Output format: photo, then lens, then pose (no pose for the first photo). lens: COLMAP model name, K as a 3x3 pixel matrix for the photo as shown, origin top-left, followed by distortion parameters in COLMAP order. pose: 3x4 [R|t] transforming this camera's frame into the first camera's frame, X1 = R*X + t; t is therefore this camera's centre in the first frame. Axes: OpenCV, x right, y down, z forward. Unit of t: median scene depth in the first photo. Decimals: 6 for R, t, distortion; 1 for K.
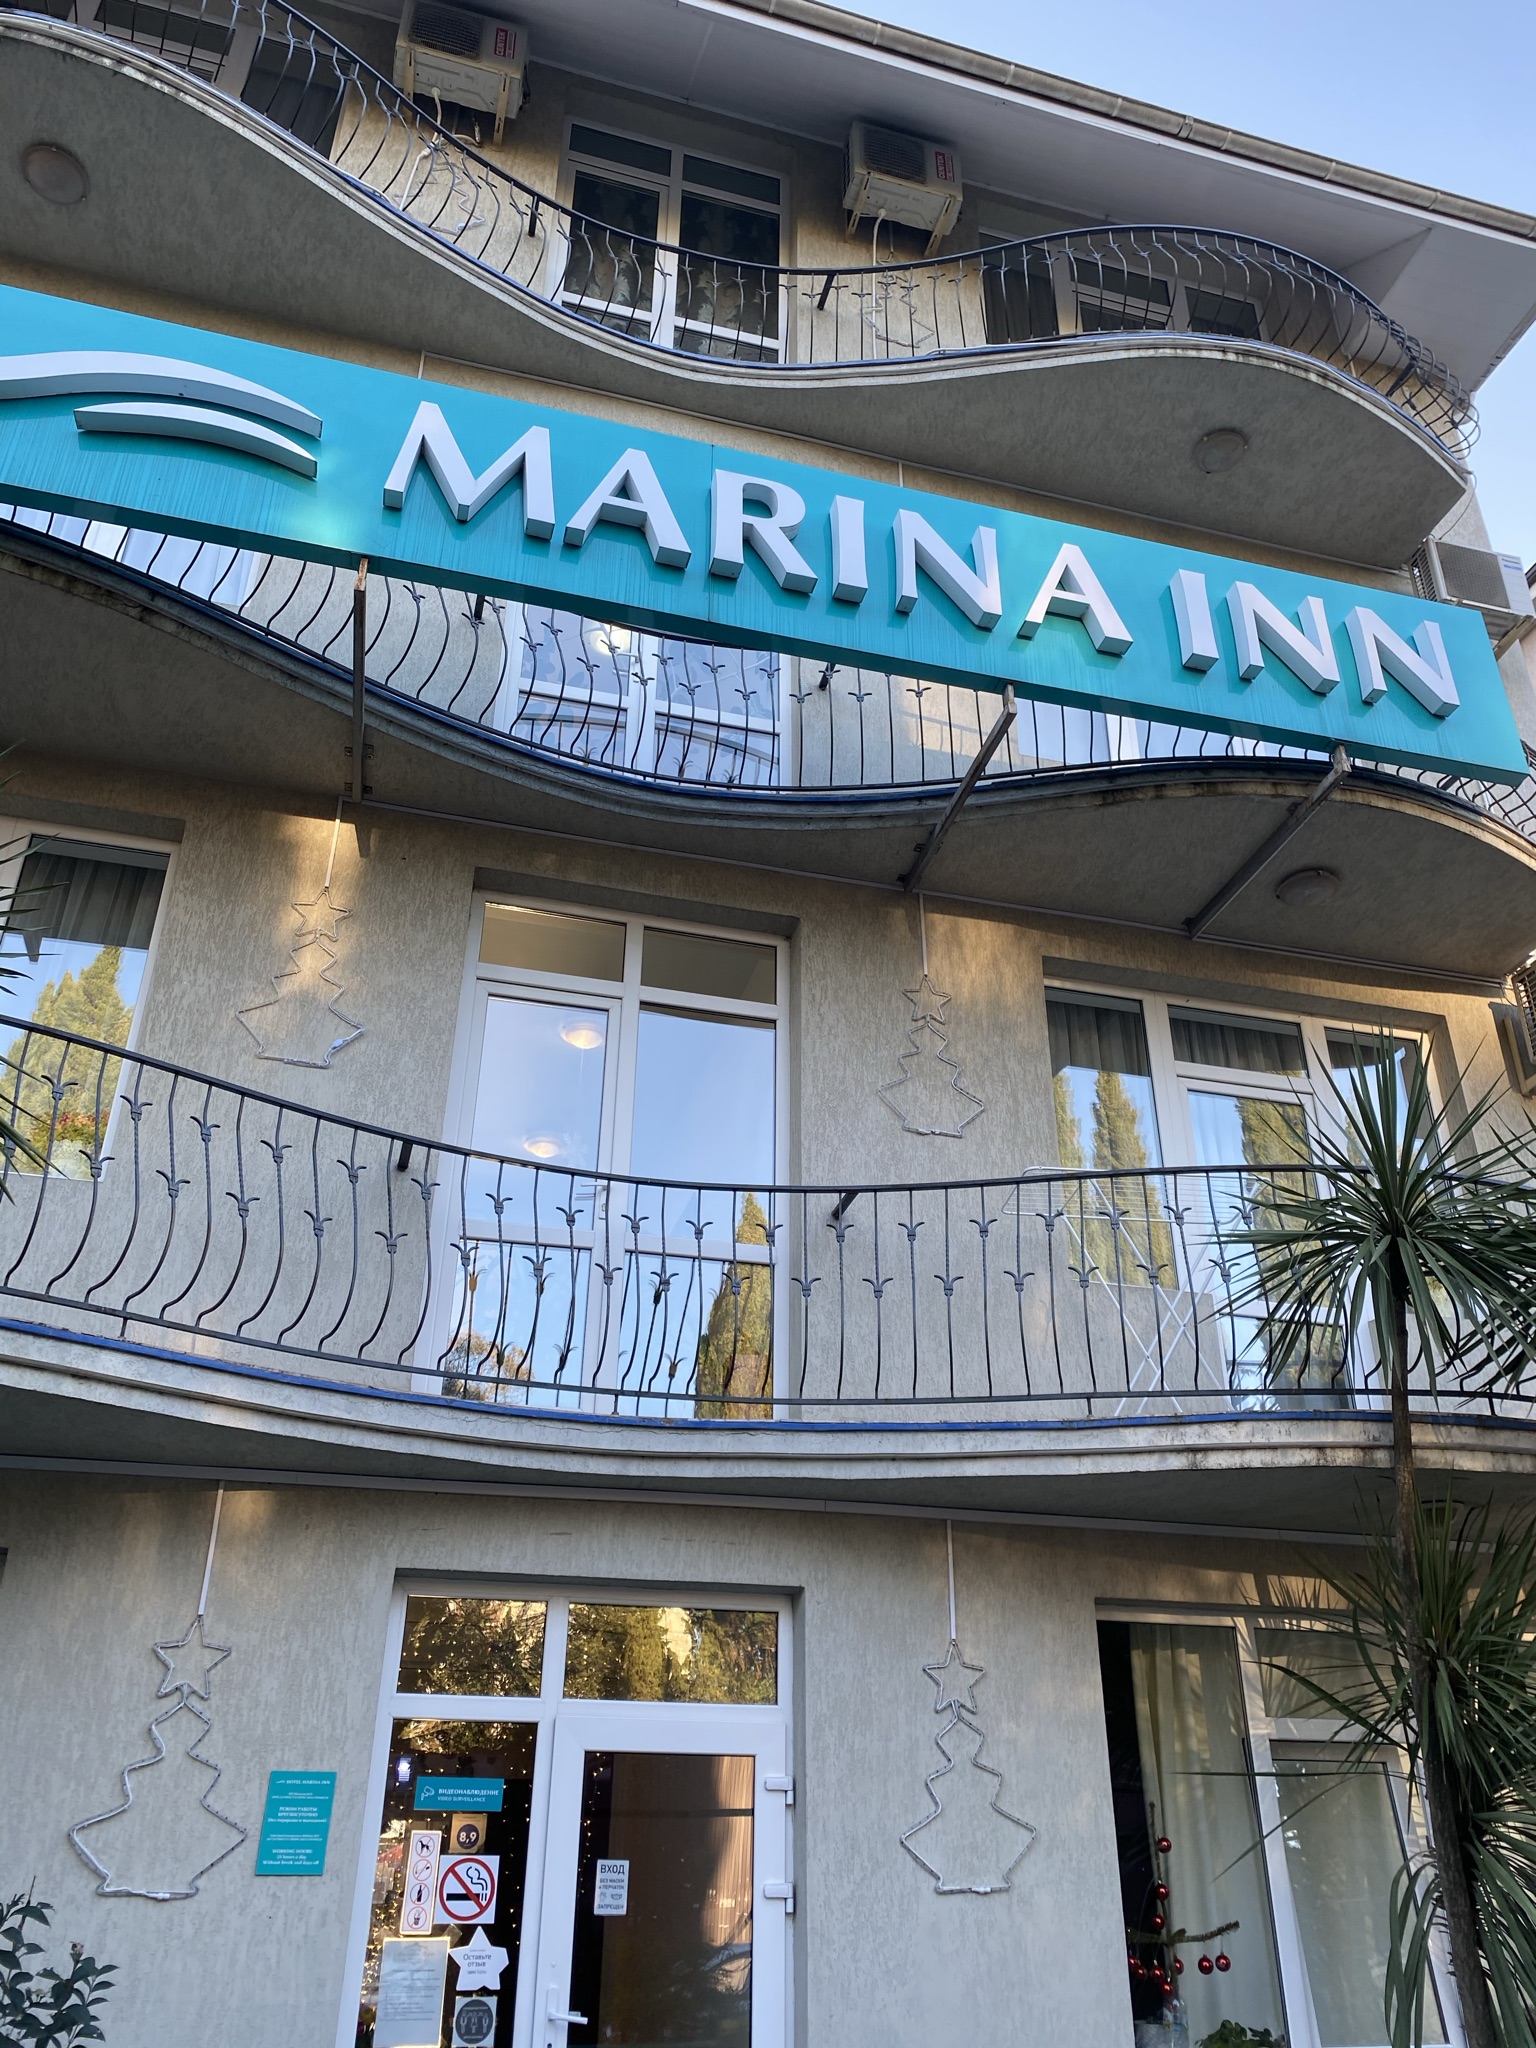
lens RADIAL K [[1545.3, 0, 783.2], [0, 1545.3, 1011.1], [0, 0, 1]] dist [0.015273, -0.010756]
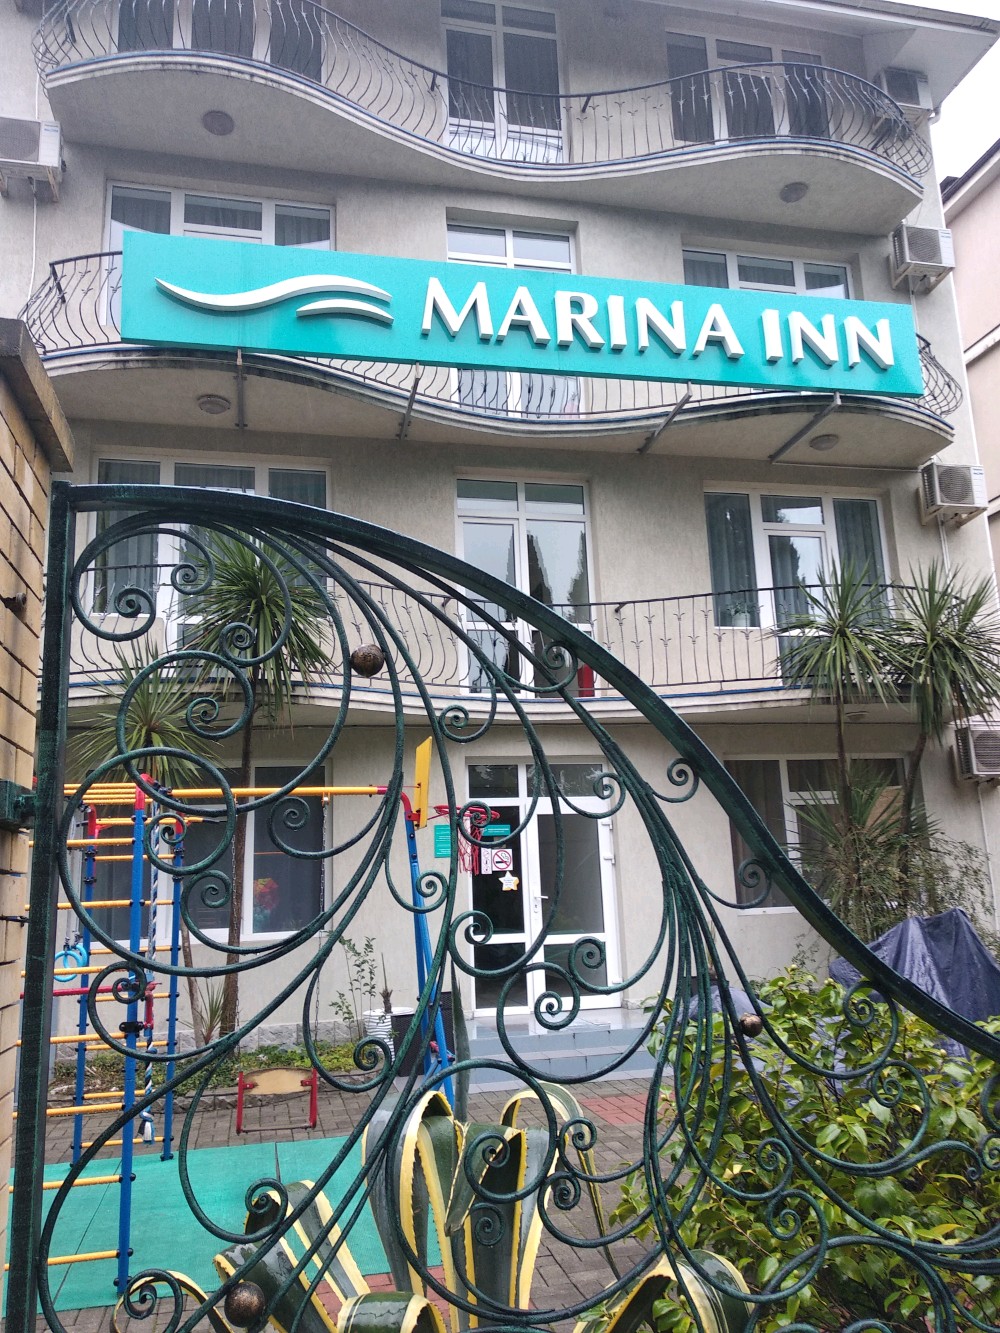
lens RADIAL K [[1033.3, 0, 493.1], [0, 1033.3, 667.1], [0, 0, 1]] dist [-0.010499, -0.012124]
pose [[0.998244, -0.046304, -0.036938, -0.103950], [0.055110, 0.954626, 0.292665, -0.268011], [0.021711, -0.294187, 0.955501, -0.576467]]
